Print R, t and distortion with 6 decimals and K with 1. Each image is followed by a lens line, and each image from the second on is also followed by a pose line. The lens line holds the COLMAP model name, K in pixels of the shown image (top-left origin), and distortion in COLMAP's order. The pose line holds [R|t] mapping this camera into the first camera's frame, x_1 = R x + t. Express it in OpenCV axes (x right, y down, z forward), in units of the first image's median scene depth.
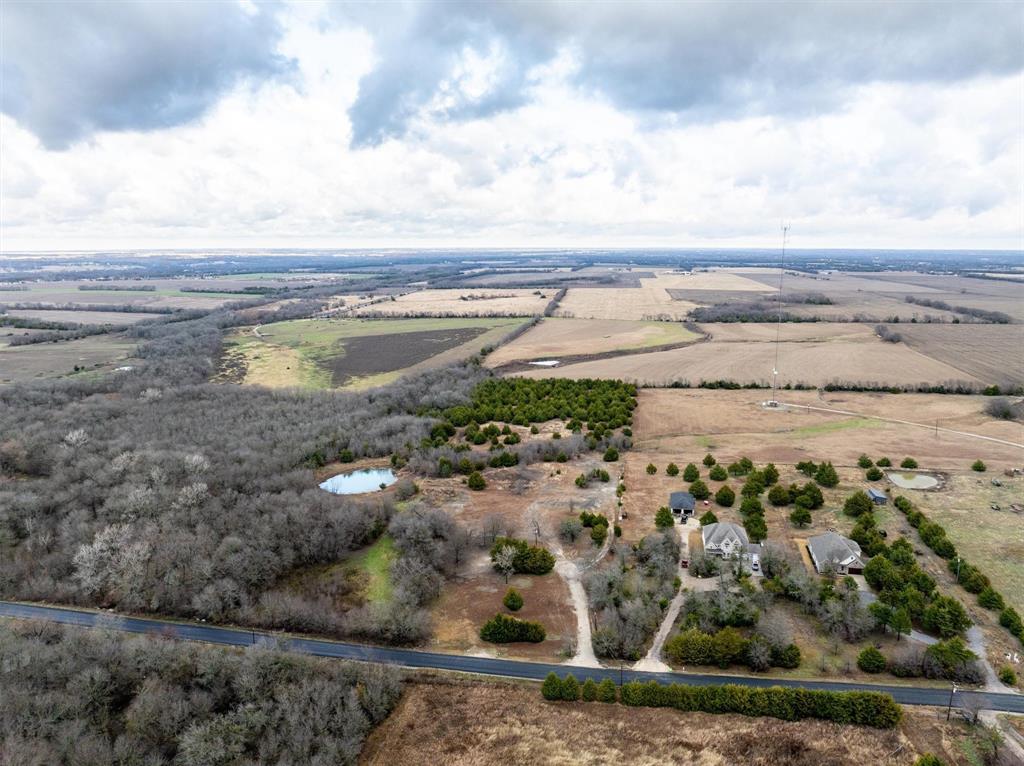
lens RADIAL K [[723.1, 0, 510.8], [0, 723.1, 384.0], [0, 0, 1]] dist [-0.045368, 0.014467]
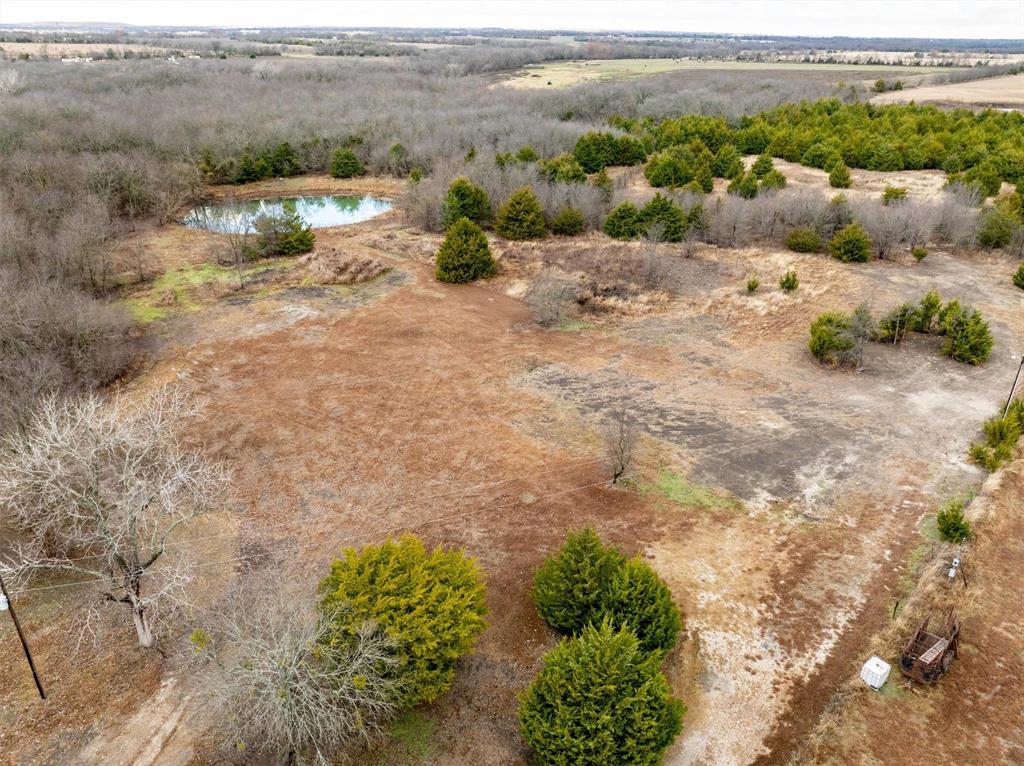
lens RADIAL K [[723.1, 0, 509.2], [0, 723.1, 379.8], [0, 0, 1]] dist [-0.045368, 0.014467]
pose [[0.826515, 0.260429, -0.499049, 0.093634], [-0.121956, 0.948331, 0.292907, 0.069591], [0.549545, -0.181230, 0.815571, 0.553947]]
